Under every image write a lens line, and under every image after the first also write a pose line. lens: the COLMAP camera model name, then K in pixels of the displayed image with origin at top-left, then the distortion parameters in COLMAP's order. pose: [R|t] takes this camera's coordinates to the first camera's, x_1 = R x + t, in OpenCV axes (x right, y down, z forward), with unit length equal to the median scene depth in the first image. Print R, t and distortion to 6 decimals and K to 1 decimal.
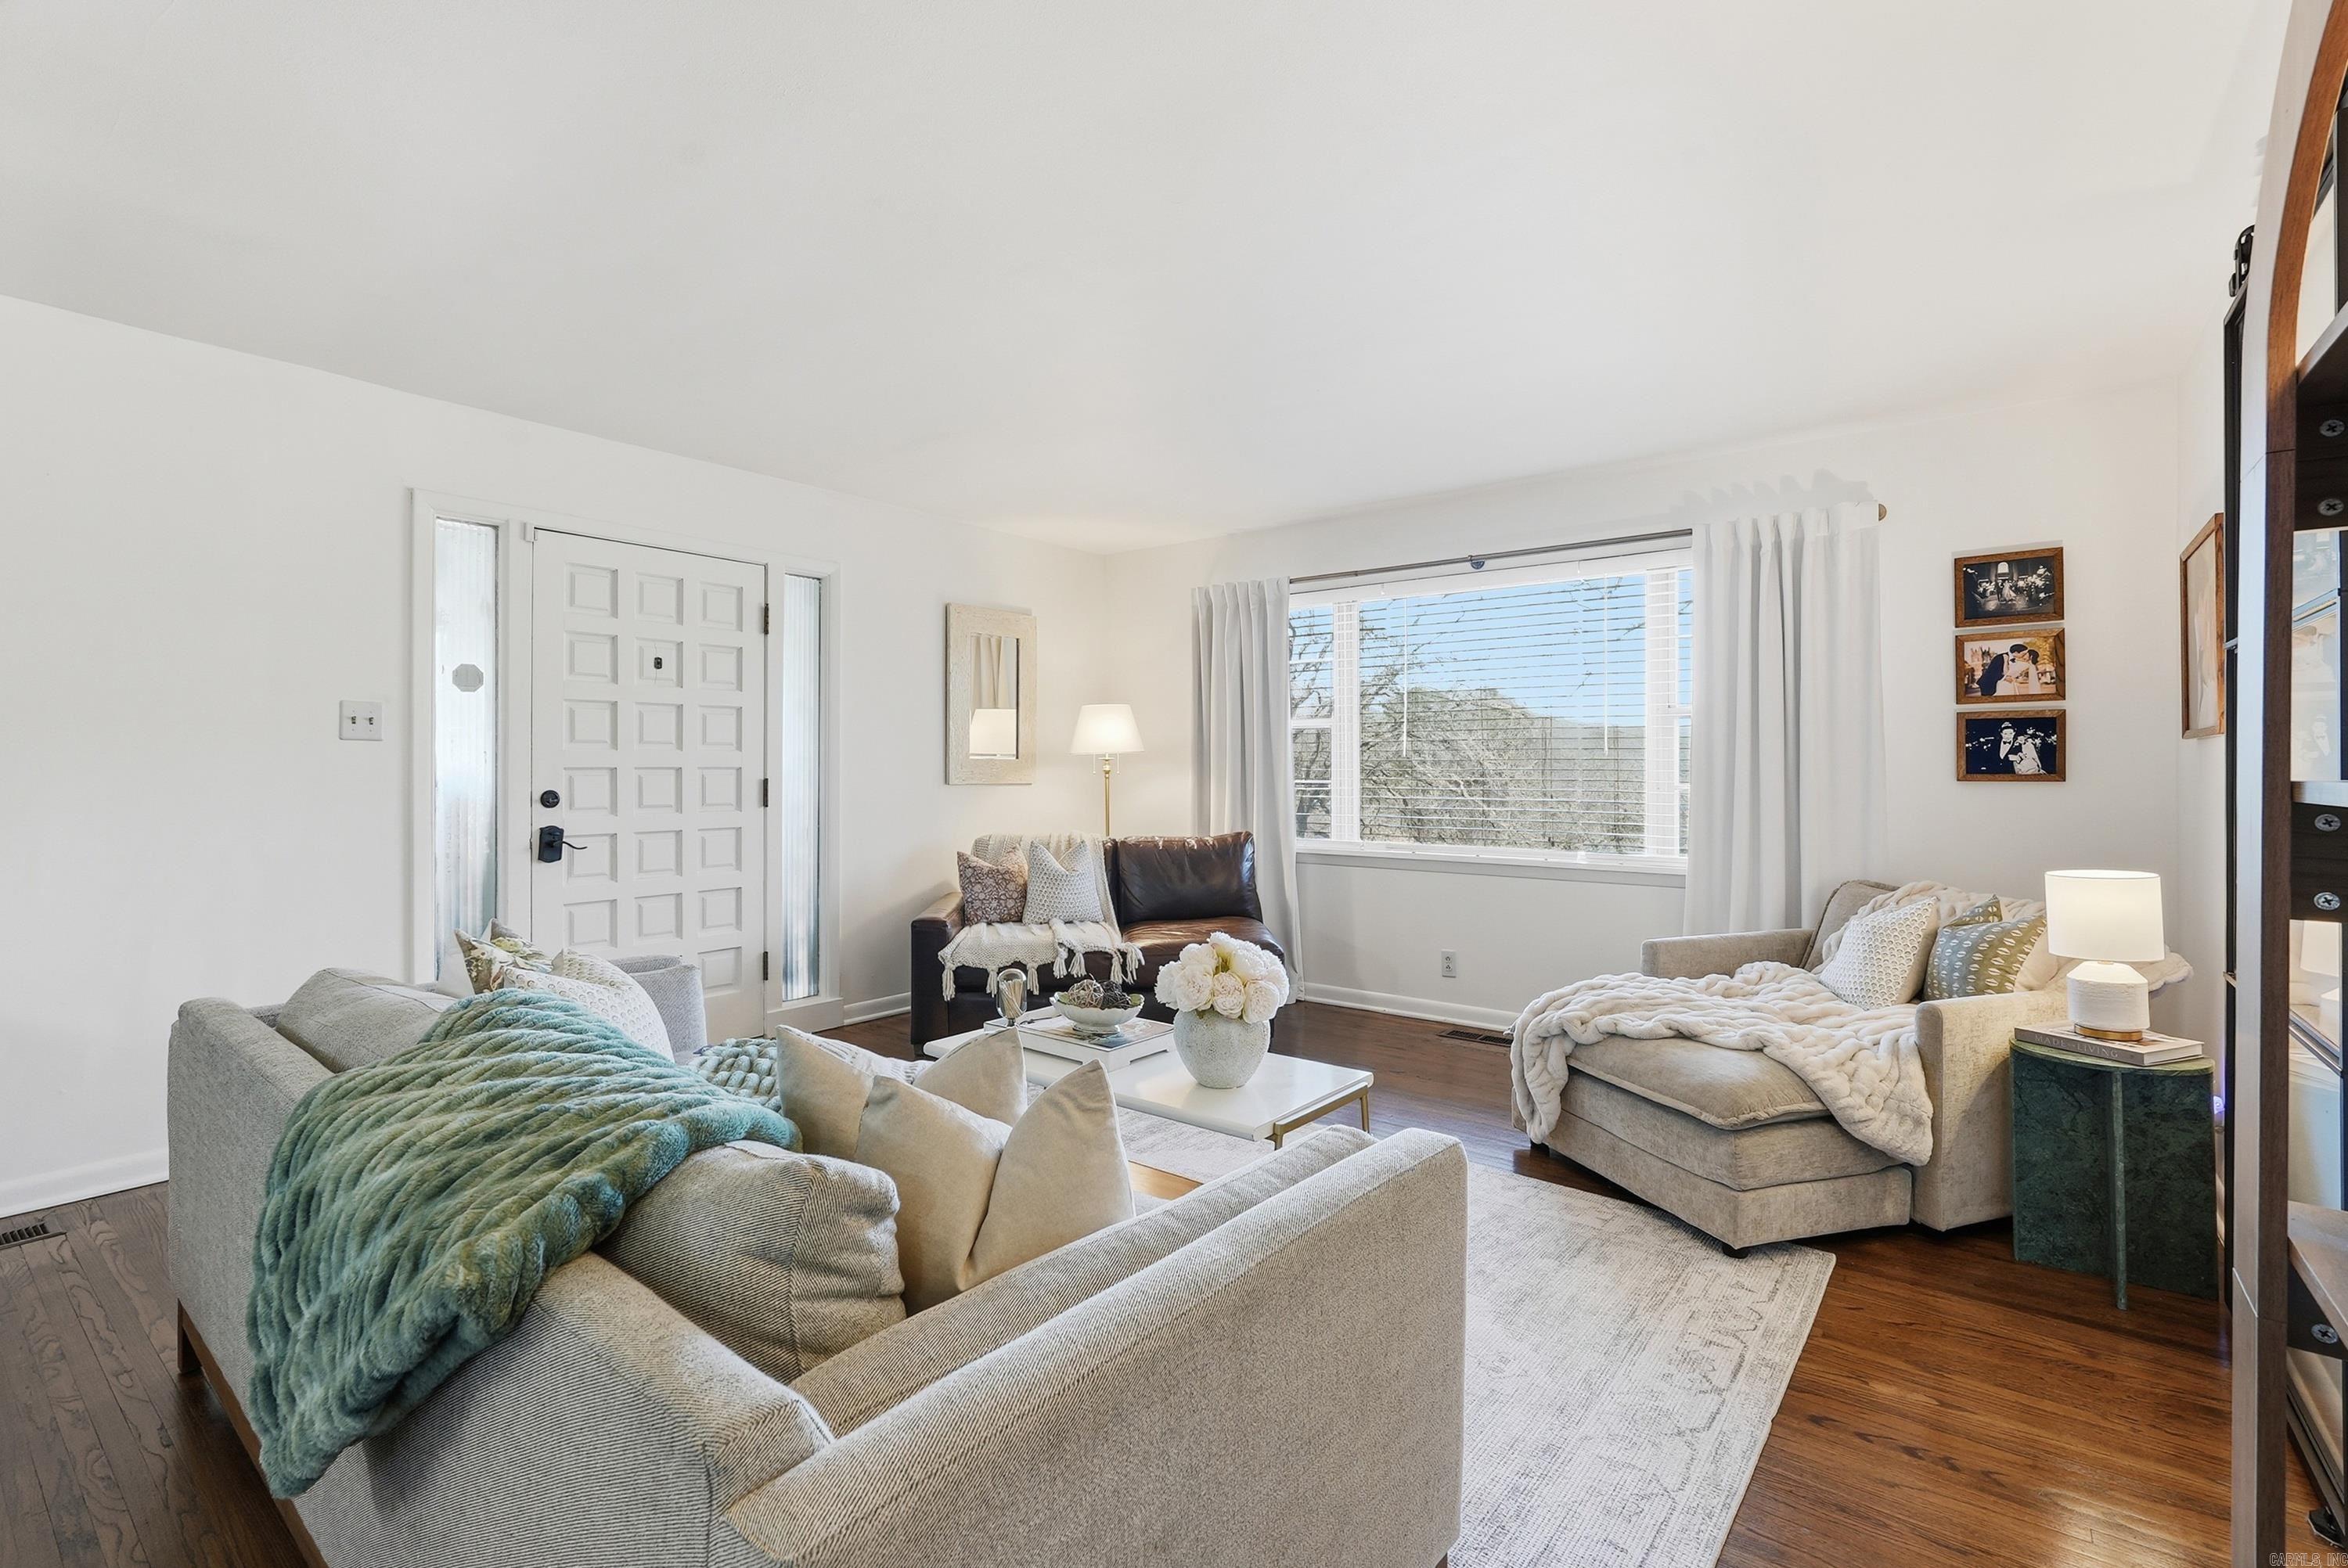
lens RADIAL K [[1057.7, 0, 1174.0], [0, 1057.7, 784.0], [0, 0, 1]] dist [-0.014808, 0.008618]
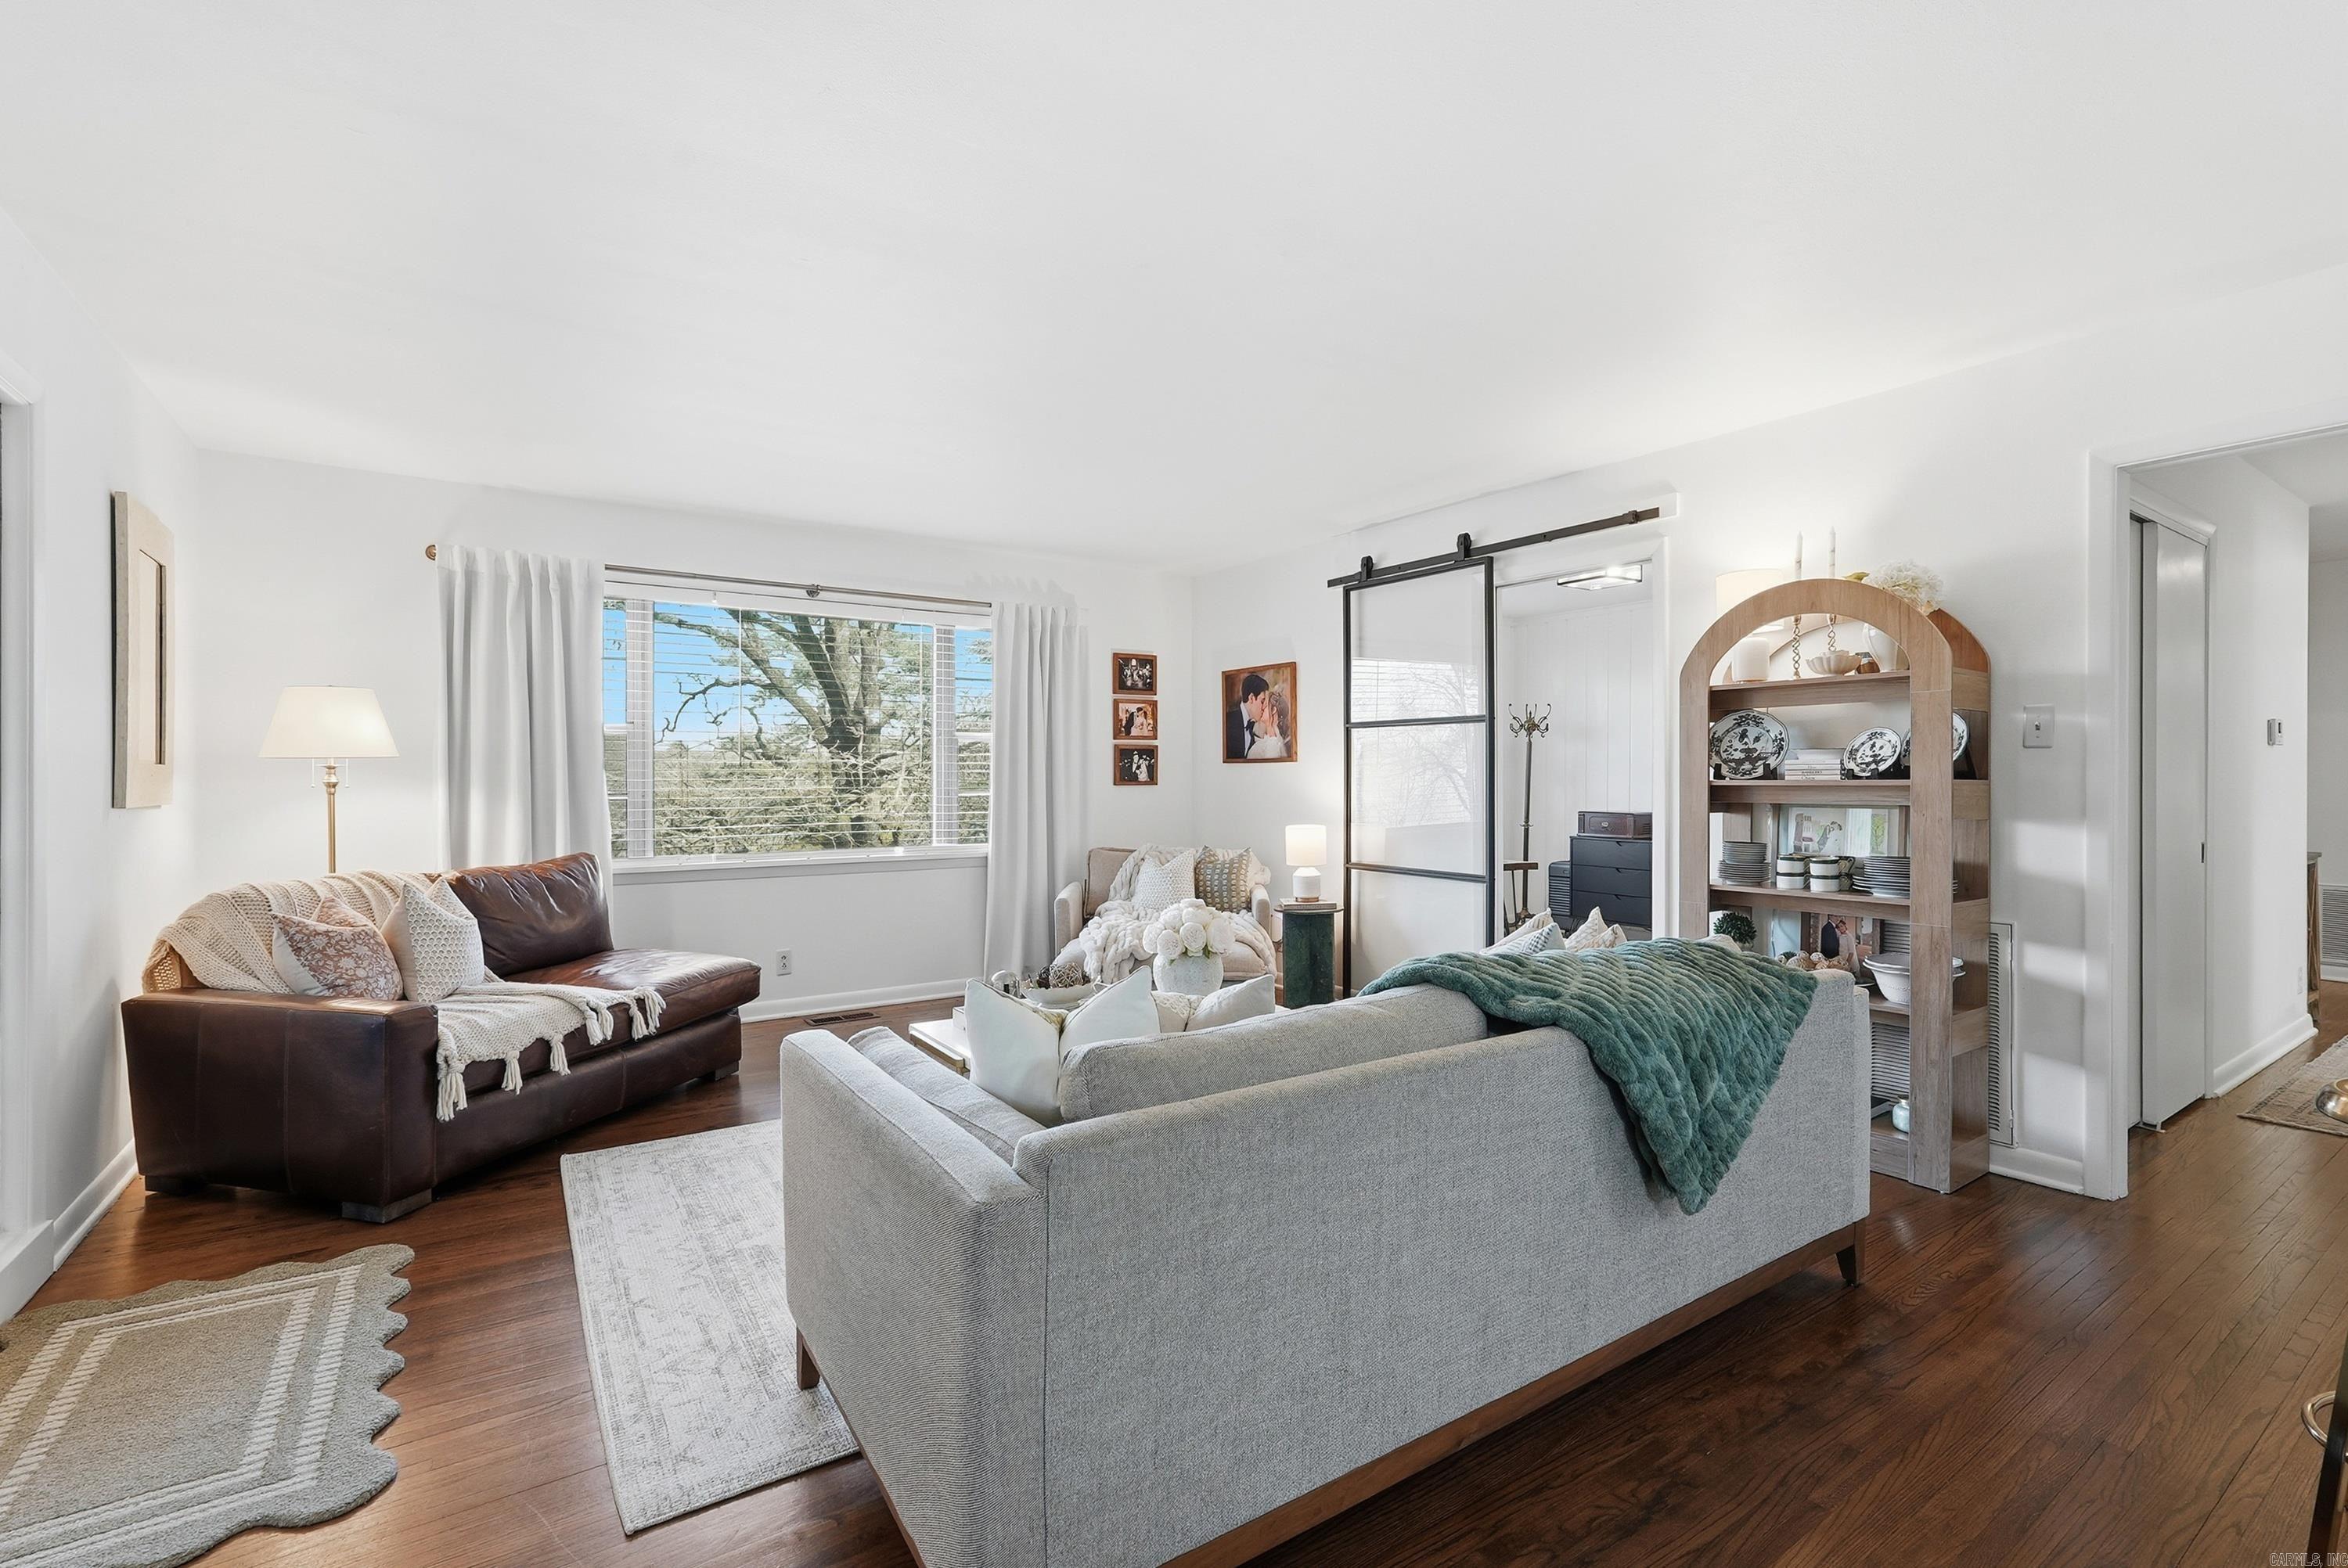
lens RADIAL K [[1057.7, 0, 1174.0], [0, 1057.7, 784.0], [0, 0, 1]] dist [-0.014808, 0.008618]
pose [[0.302566, -0.007400, 0.953100, -0.851553], [0.014964, 0.999883, 0.003012, -0.008790], [-0.953011, 0.013351, 0.302642, 0.408391]]
